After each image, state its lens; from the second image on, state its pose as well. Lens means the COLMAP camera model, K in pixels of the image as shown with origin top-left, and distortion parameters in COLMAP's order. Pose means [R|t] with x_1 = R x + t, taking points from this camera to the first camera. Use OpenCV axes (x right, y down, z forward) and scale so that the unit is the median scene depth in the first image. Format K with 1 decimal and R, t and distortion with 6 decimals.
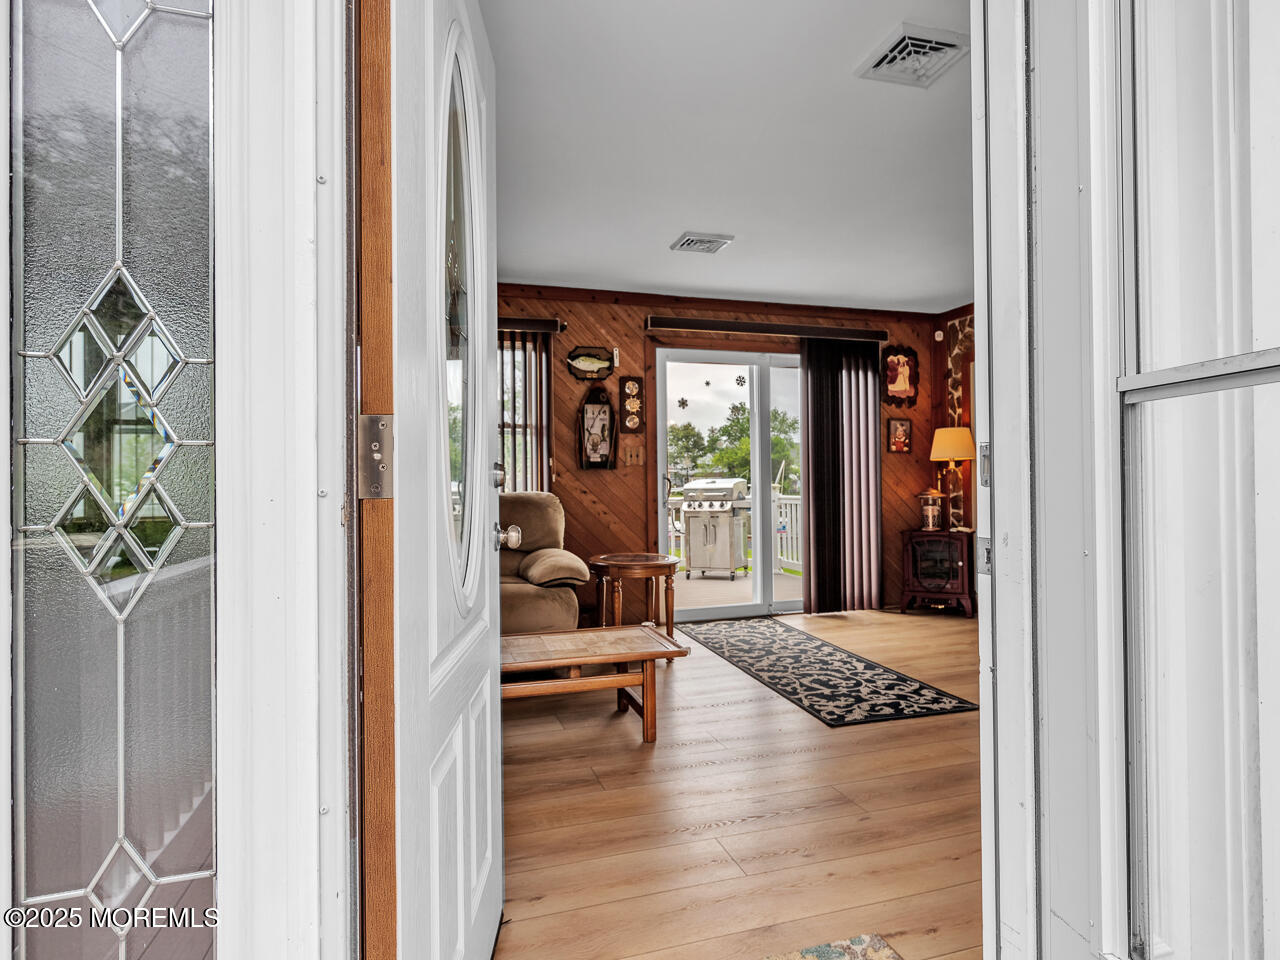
lens RADIAL K [[760.2, 0, 686.6], [0, 760.2, 477.4], [0, 0, 1]] dist [0.001694, 0.000102]
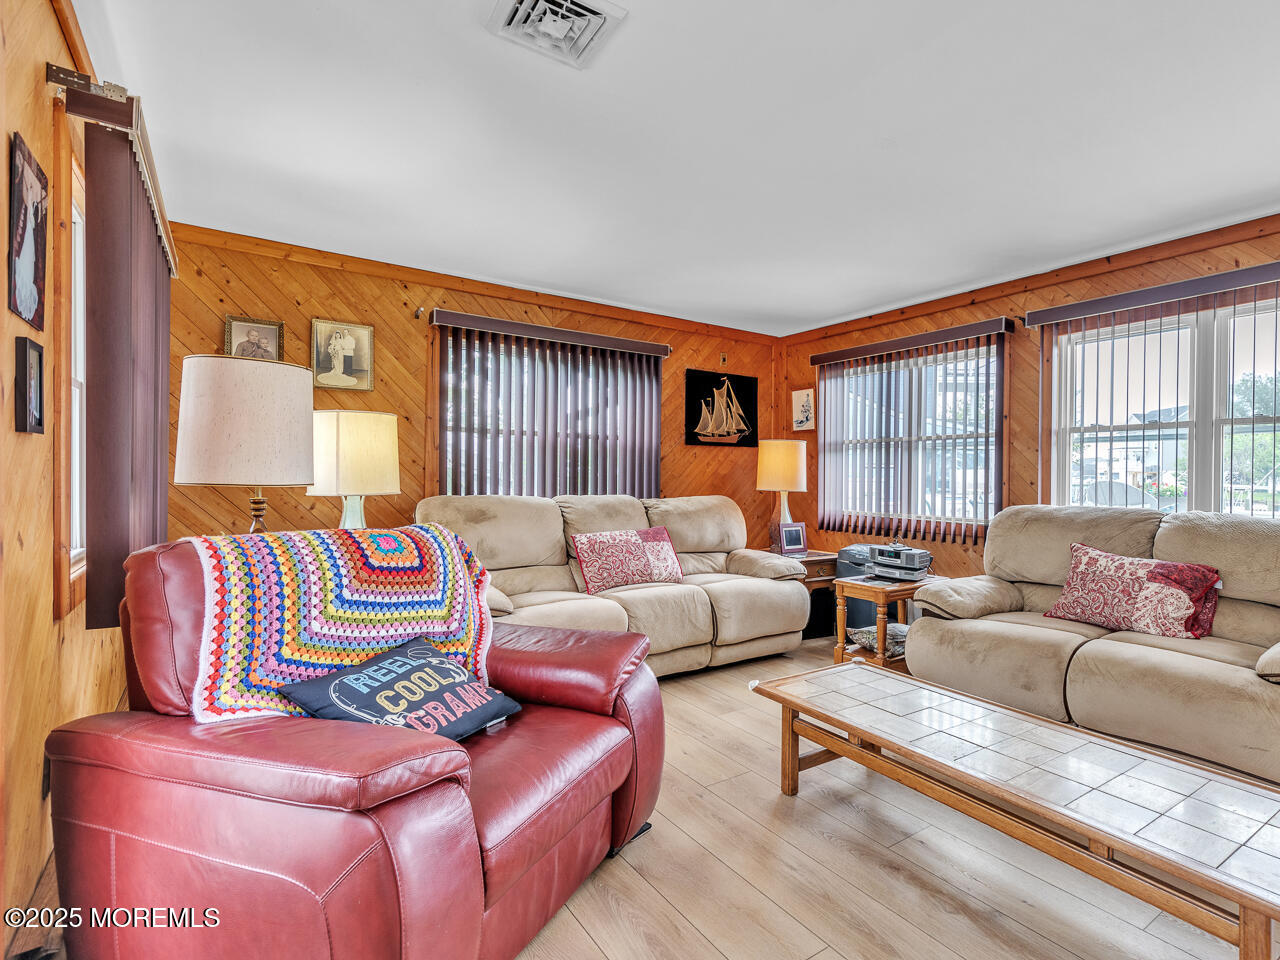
lens RADIAL K [[657.5, 0, 725.9], [0, 657.5, 470.6], [0, 0, 1]] dist [0.014003, -0.000518]
pose [[0.313965, 0.007145, -0.949408, 0.135963], [-0.003791, 0.999973, 0.006272, -0.021256], [0.949427, 0.001630, 0.313983, 0.303352]]
